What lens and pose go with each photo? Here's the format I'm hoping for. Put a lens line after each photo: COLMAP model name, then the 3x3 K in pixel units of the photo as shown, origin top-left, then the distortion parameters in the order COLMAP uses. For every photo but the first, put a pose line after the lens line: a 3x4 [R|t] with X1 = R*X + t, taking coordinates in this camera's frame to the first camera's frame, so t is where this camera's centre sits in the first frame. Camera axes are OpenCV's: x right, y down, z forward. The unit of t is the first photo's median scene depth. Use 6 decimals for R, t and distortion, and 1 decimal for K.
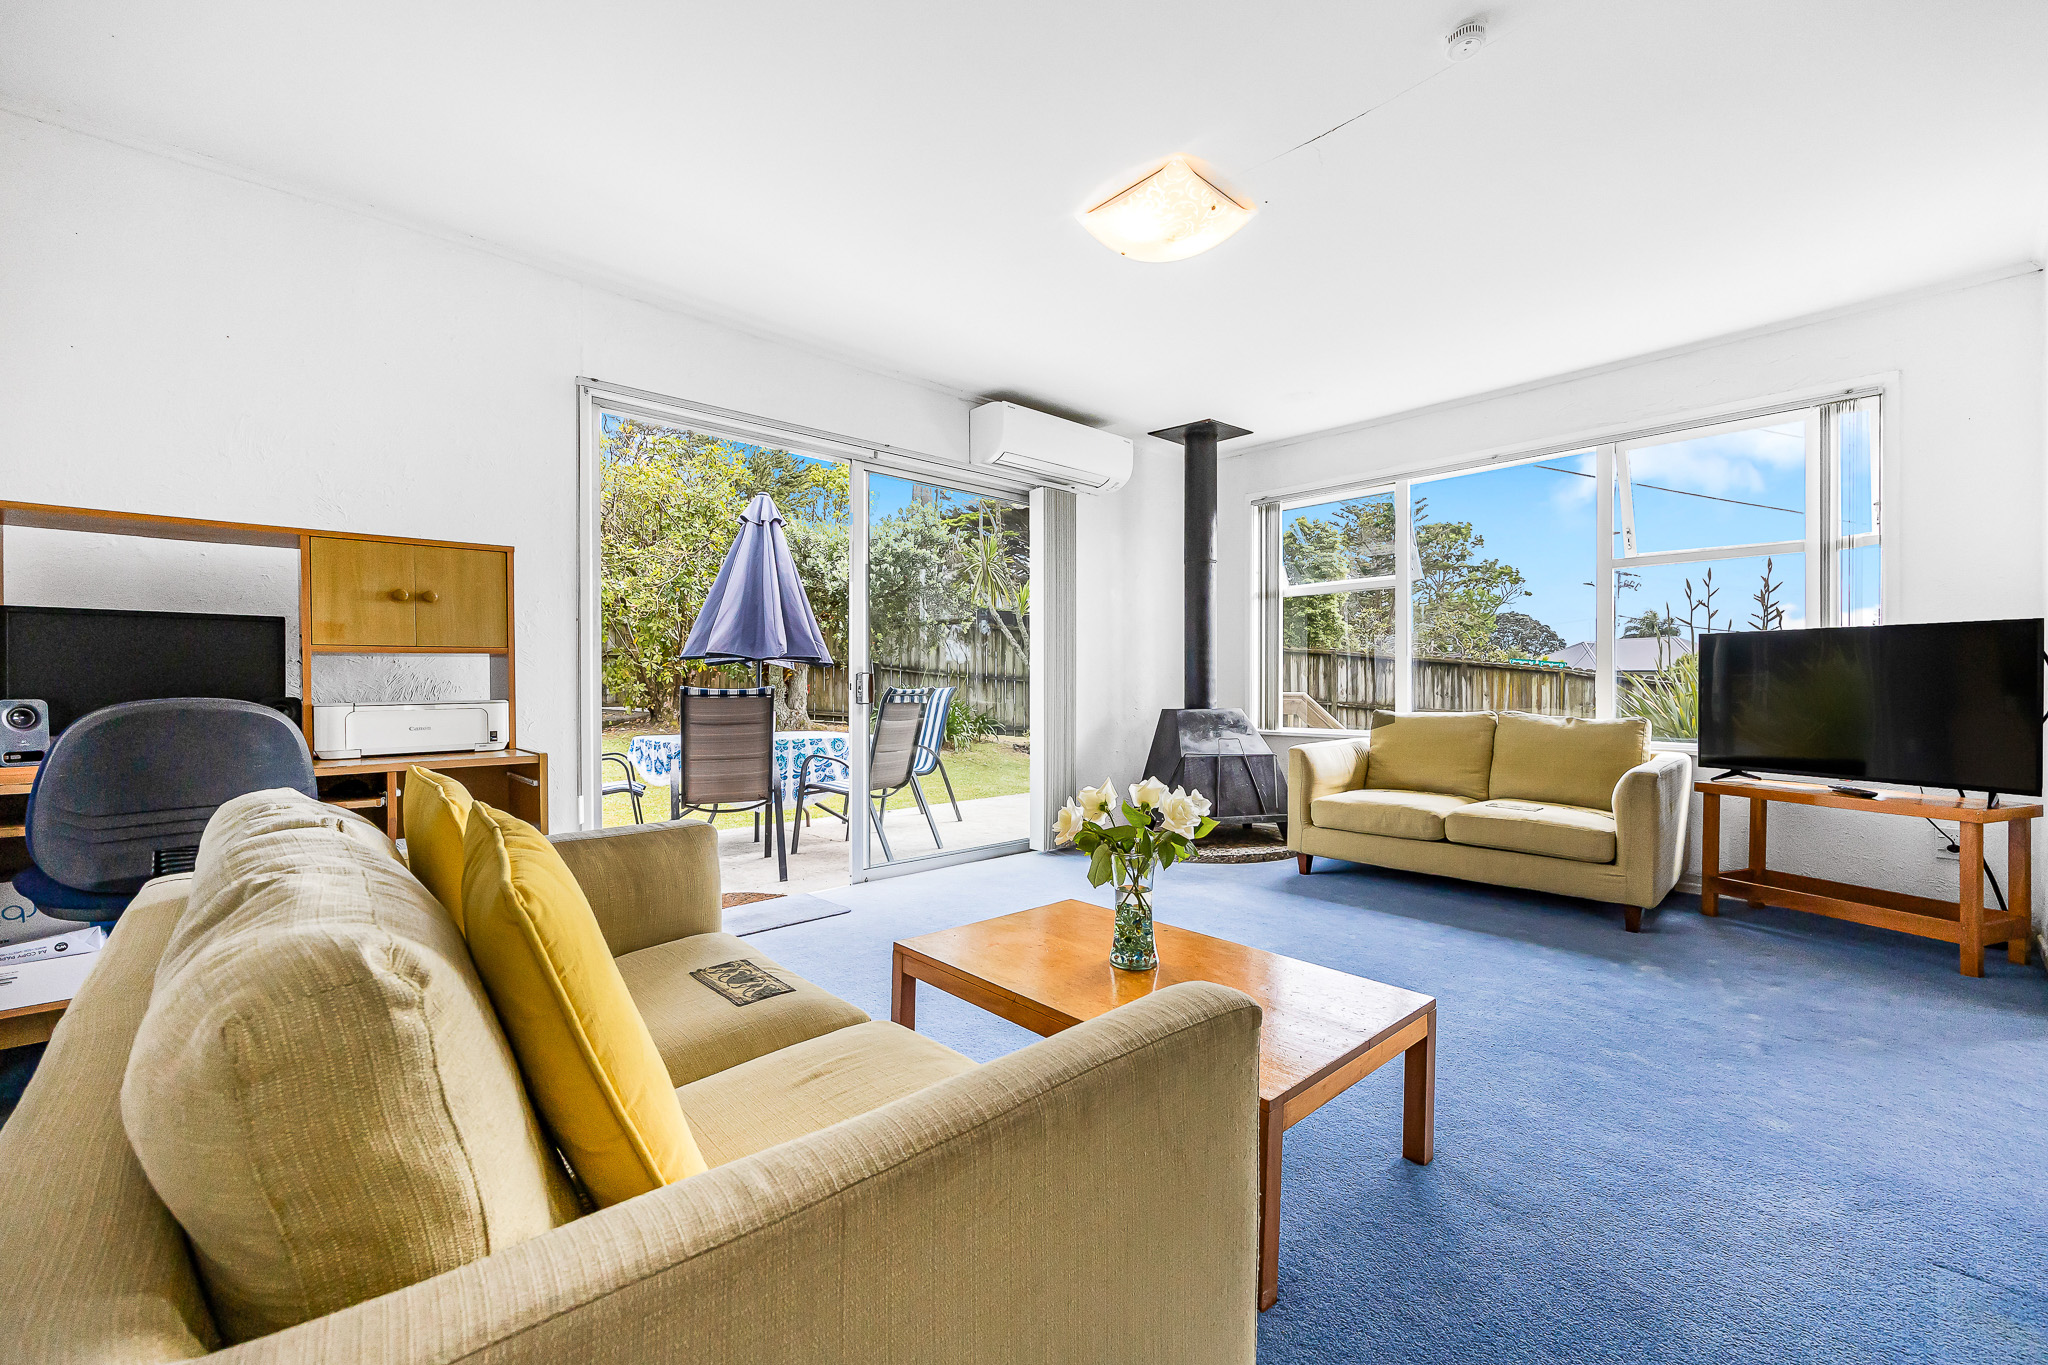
lens RADIAL K [[828.2, 0, 1017.4], [0, 828.2, 701.8], [0, 0, 1]] dist [-0.000124, 0.000169]
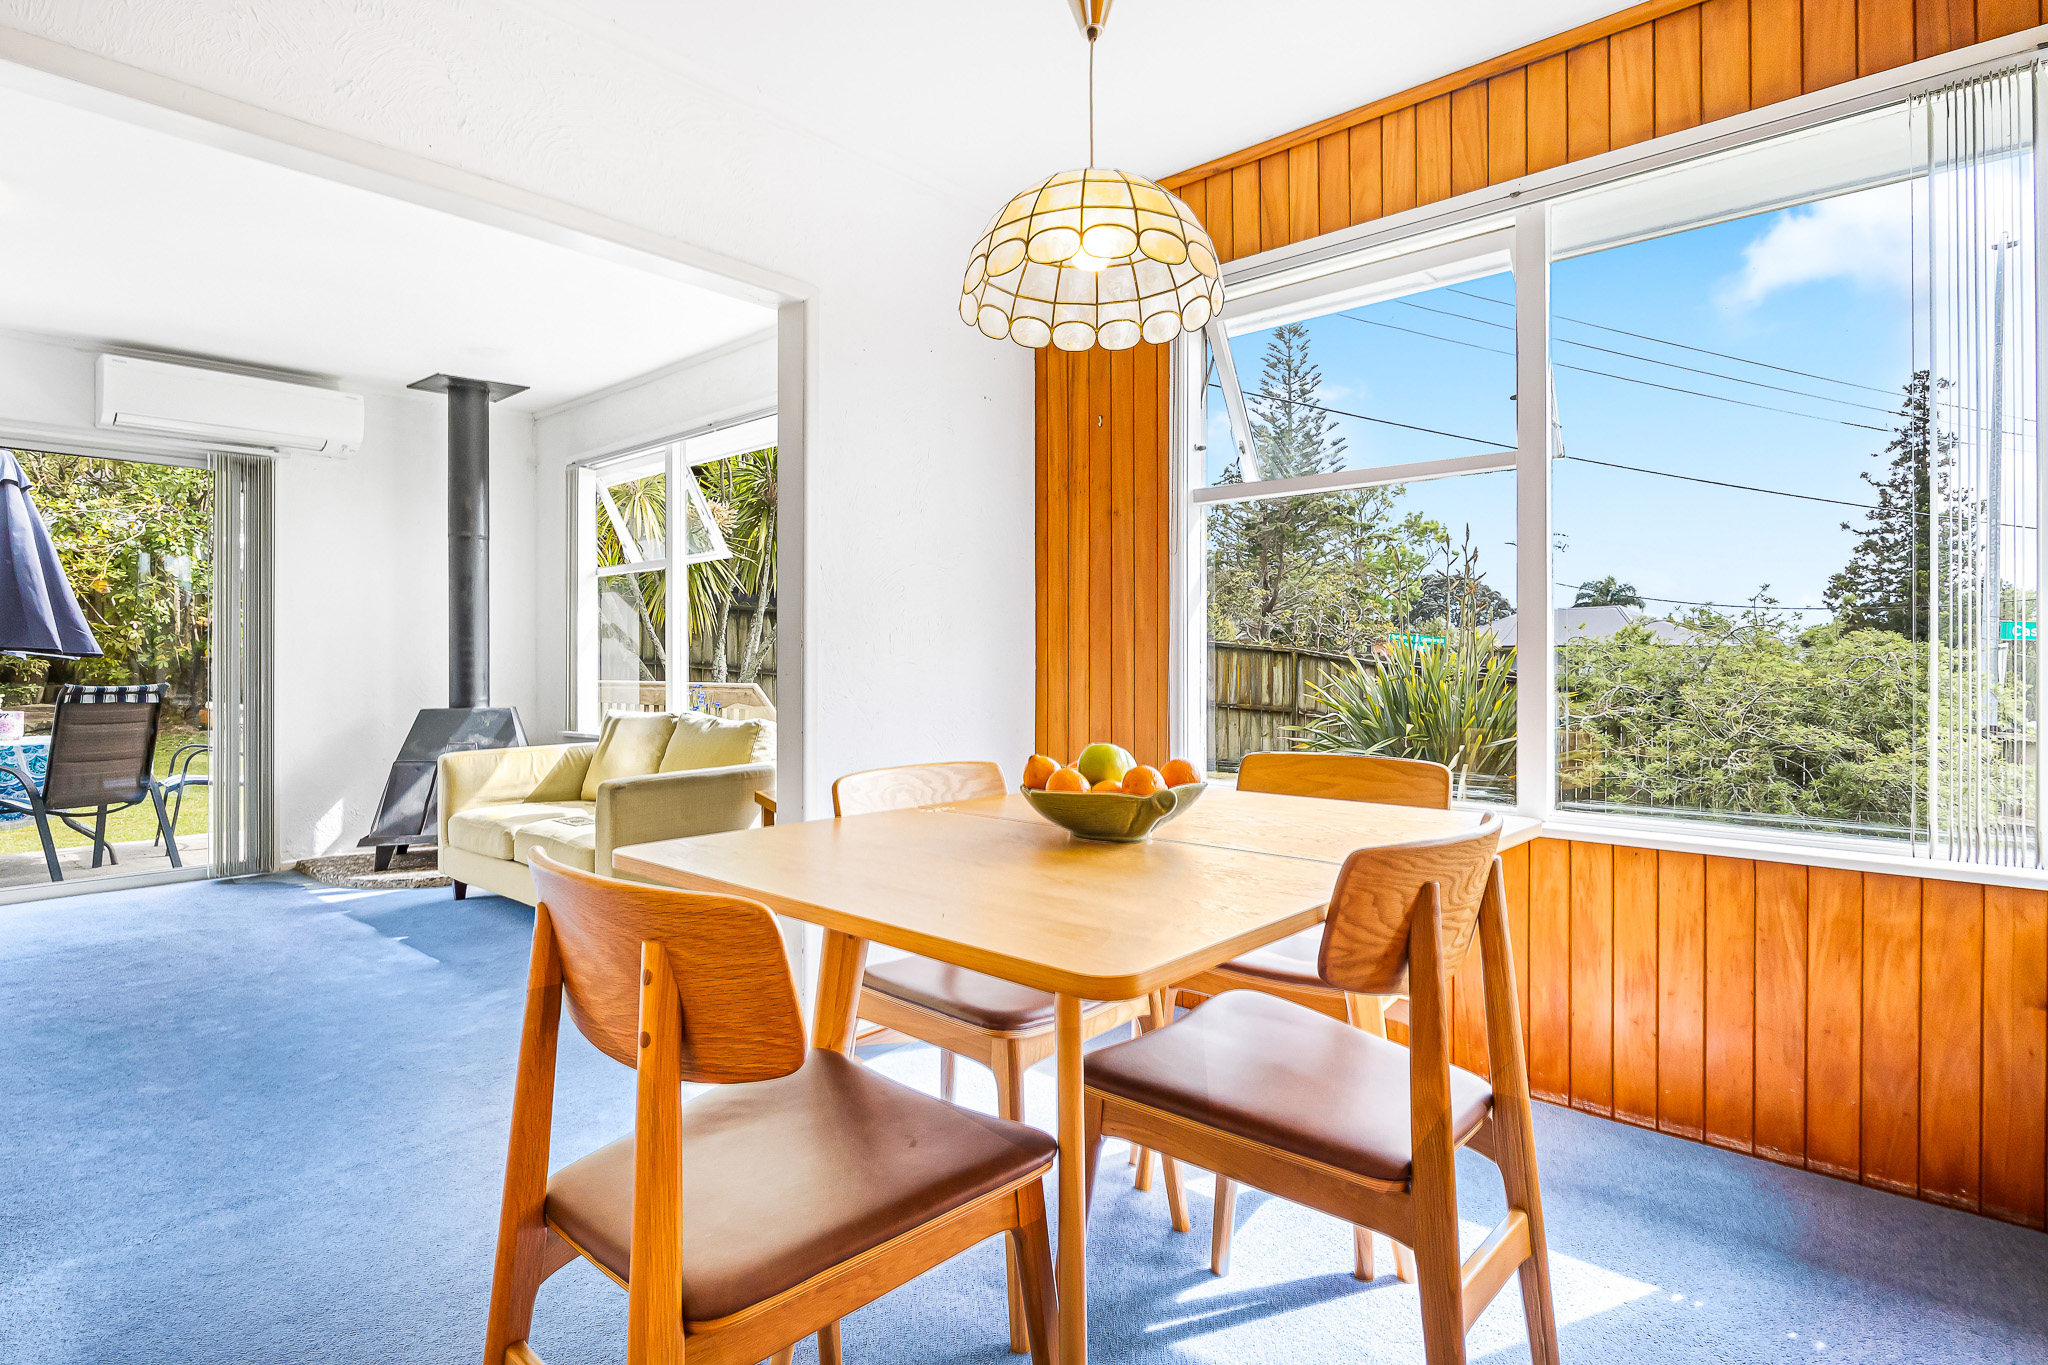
lens RADIAL K [[1025.9, 0, 1029.7], [0, 1025.9, 668.9], [0, 0, 1]] dist [-0.027321, -0.000471]
pose [[0.995692, -0.000185, 0.092727, 0.685175], [0.001021, 0.999959, -0.008969, -0.022835], [-0.092721, 0.009025, 0.995651, -0.103731]]
